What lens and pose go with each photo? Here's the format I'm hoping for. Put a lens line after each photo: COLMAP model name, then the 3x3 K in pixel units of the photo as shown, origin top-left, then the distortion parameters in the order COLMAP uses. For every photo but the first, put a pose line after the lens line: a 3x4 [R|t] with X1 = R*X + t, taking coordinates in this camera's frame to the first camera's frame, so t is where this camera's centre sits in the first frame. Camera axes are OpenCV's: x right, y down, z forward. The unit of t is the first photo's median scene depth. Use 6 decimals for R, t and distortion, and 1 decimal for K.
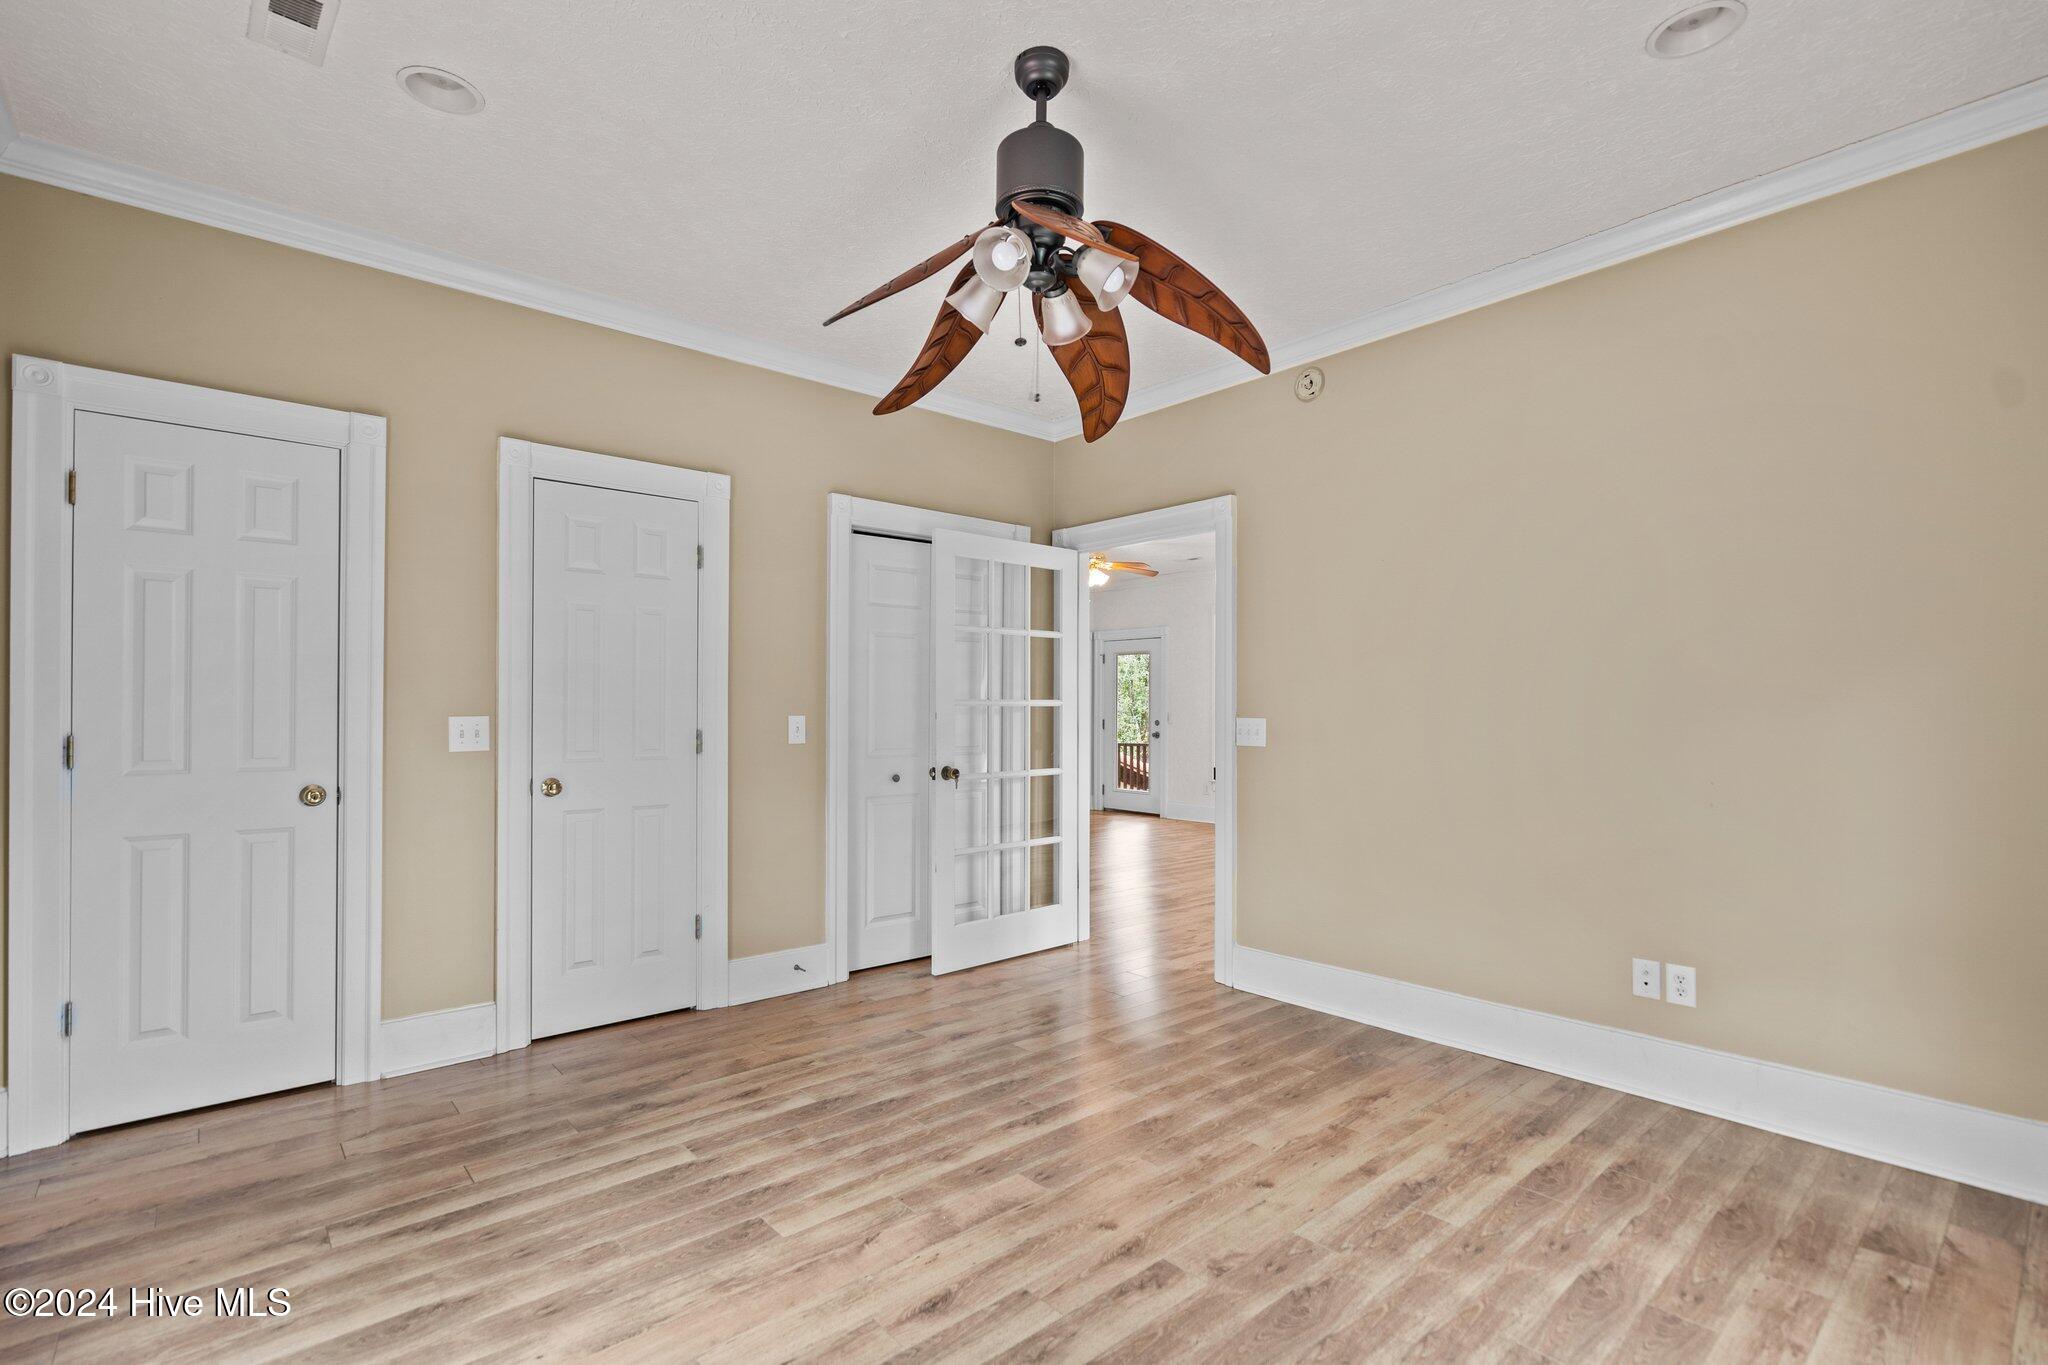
lens RADIAL K [[933.4, 0, 1030.9], [0, 933.4, 686.8], [0, 0, 1]] dist [0.000457, 0.000493]
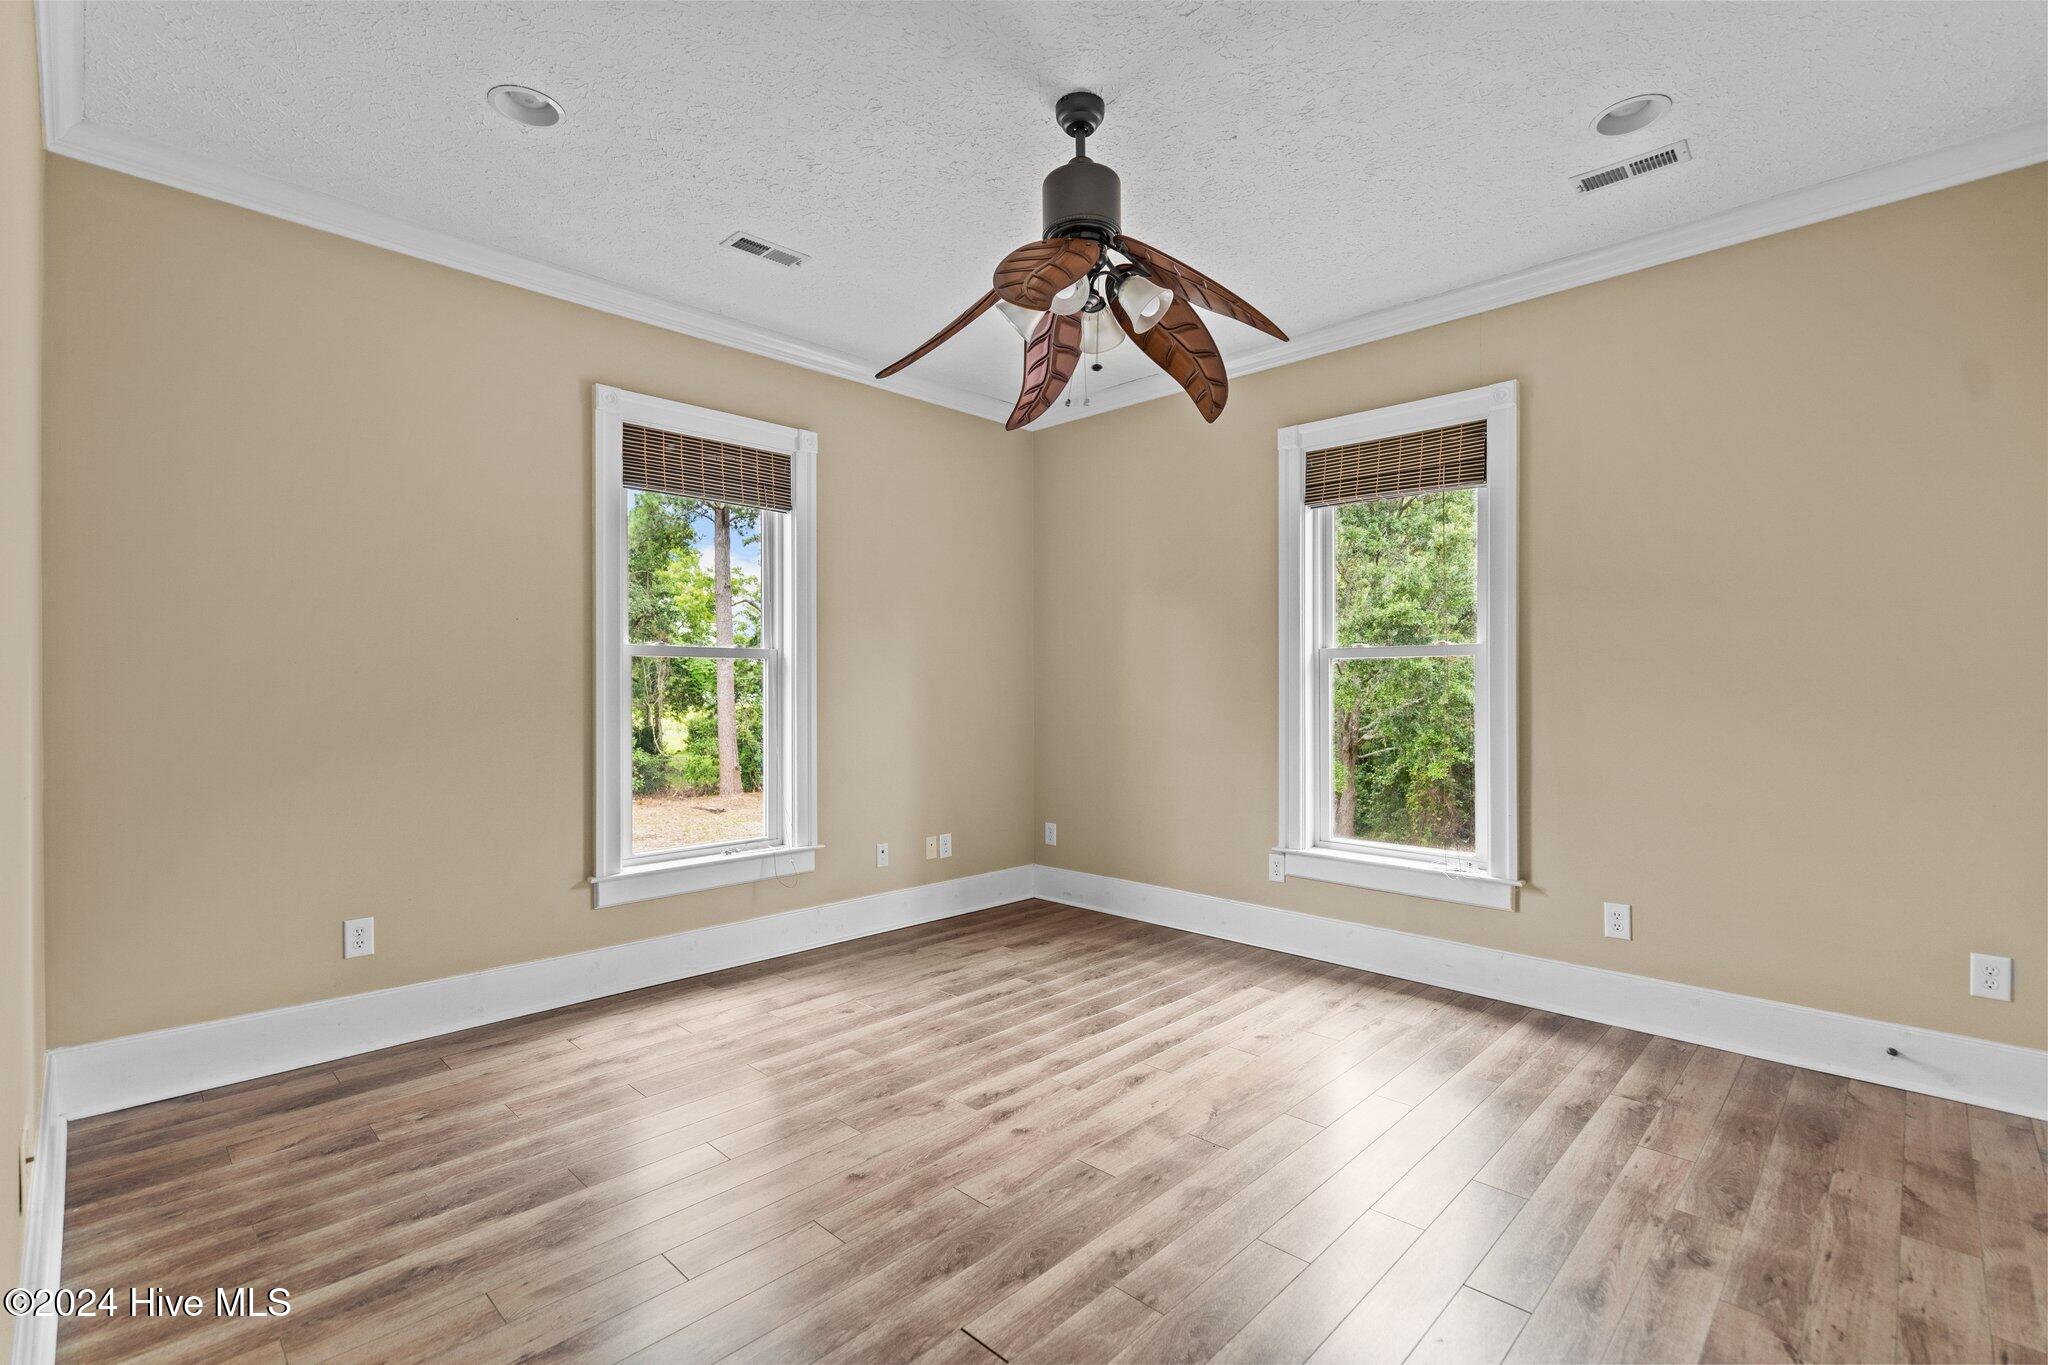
lens RADIAL K [[933.4, 0, 1030.9], [0, 933.4, 686.8], [0, 0, 1]] dist [0.000457, 0.000493]
pose [[-0.996594, -0.001962, -0.082442, 0.159817], [0.000389, 0.999594, -0.028503, 0.060563], [0.082464, -0.028438, -0.996188, 2.090348]]
